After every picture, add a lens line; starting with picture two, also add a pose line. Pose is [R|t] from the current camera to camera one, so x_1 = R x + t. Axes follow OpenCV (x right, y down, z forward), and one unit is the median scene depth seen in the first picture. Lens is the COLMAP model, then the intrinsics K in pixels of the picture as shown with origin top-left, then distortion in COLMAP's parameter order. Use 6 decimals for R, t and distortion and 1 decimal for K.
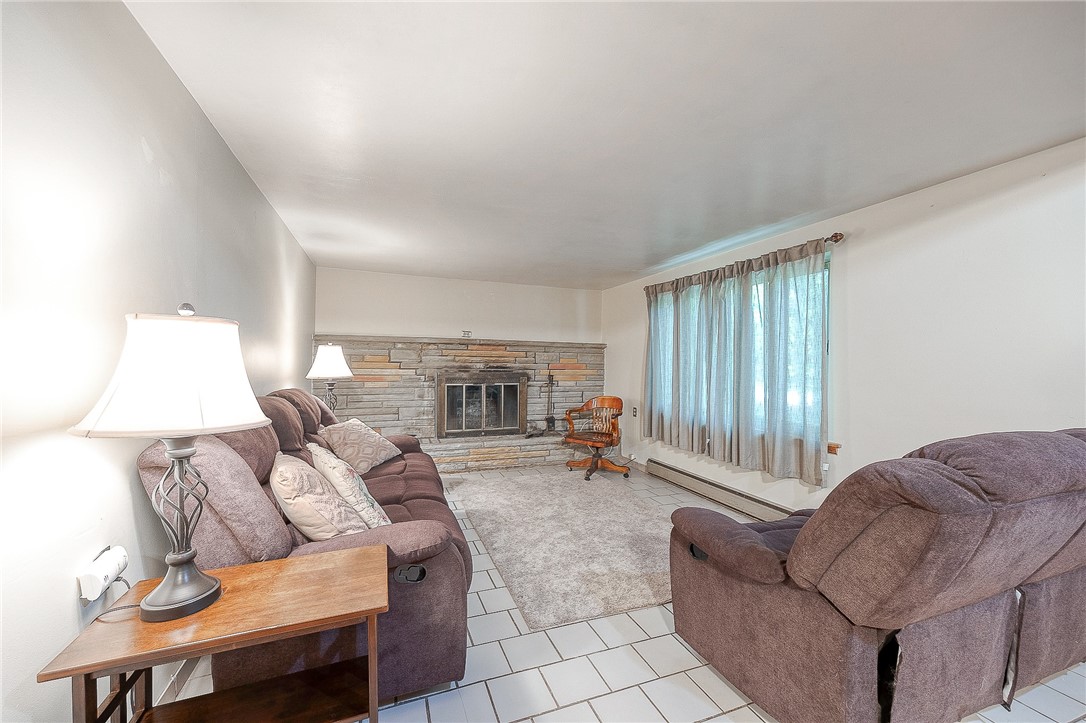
lens RADIAL K [[421.0, 0, 544.6], [0, 421.0, 366.9], [0, 0, 1]] dist [0.003394, -0.000965]
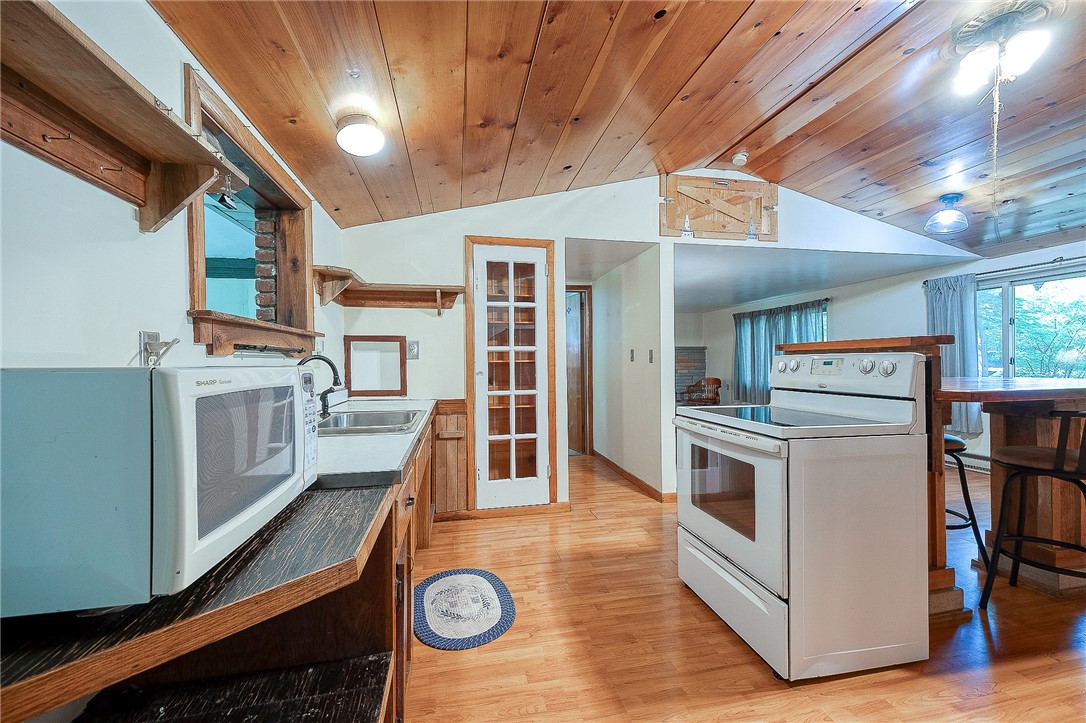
lens RADIAL K [[421.0, 0, 538.9], [0, 421.0, 365.5], [0, 0, 1]] dist [0.003394, -0.000965]
pose [[0.983689, -0.021182, -0.178625, -0.336089], [0.021065, 0.999775, -0.002552, 0.014425], [0.178639, -0.001253, 0.983914, -1.176533]]
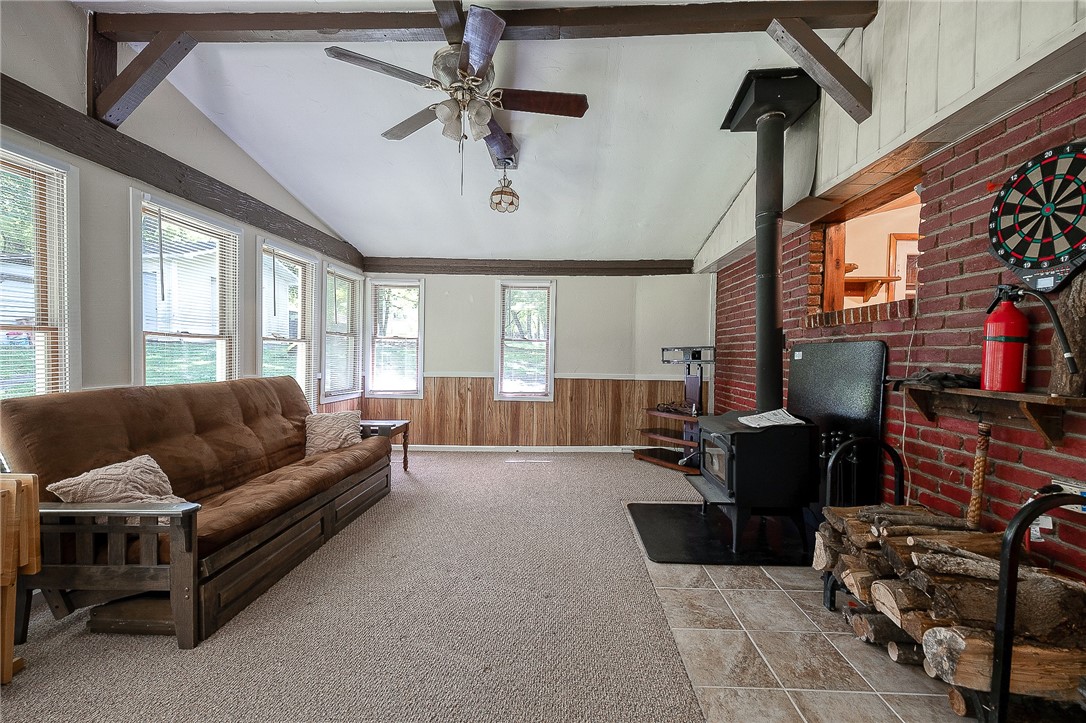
lens RADIAL K [[421.0, 0, 548.1], [0, 421.0, 362.6], [0, 0, 1]] dist [0.003394, -0.000965]
pose [[0.919780, 0.011233, -0.392274, -1.021700], [-0.005932, 0.999874, 0.014723, 0.042674], [0.392390, -0.011215, 0.919731, -1.631438]]
